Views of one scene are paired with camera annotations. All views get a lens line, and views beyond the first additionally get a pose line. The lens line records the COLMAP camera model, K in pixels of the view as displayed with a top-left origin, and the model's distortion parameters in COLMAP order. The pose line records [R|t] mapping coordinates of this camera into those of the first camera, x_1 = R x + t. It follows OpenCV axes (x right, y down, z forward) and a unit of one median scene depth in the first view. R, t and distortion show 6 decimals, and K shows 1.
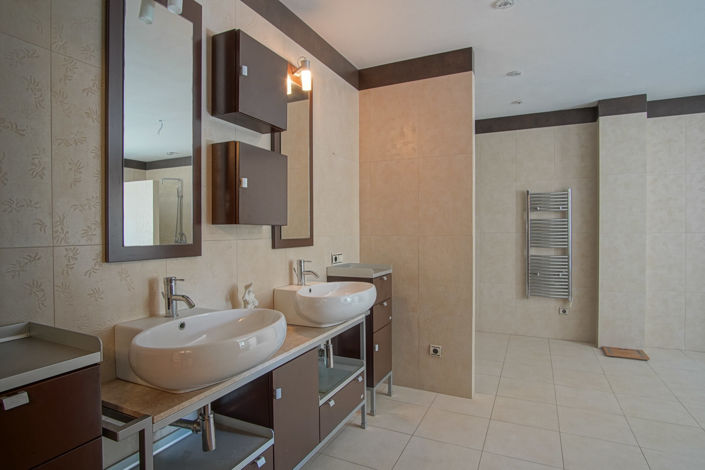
lens RADIAL K [[383.5, 0, 352.5], [0, 383.5, 235.0], [0, 0, 1]] dist [0.000340, 0.000000]
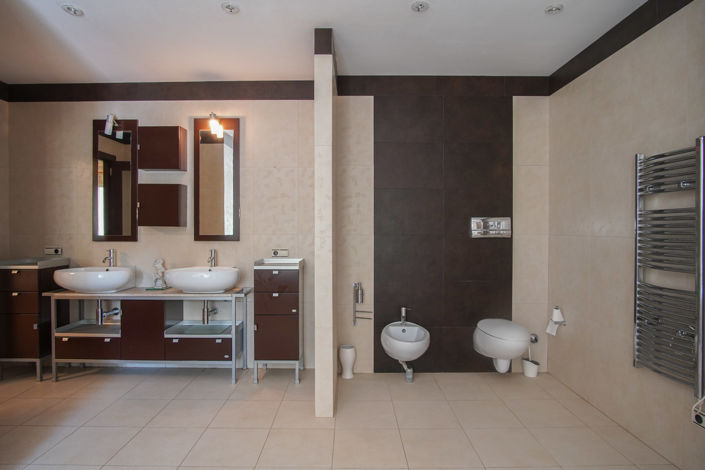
lens RADIAL K [[383.5, 0, 352.5], [0, 383.5, 235.0], [0, 0, 1]] dist [0.000340, 0.000000]
pose [[0.440995, 0.018015, -0.897329, 1.526915], [-0.016061, 0.999797, 0.012179, -0.018348], [0.897366, 0.009041, 0.441195, 0.892219]]
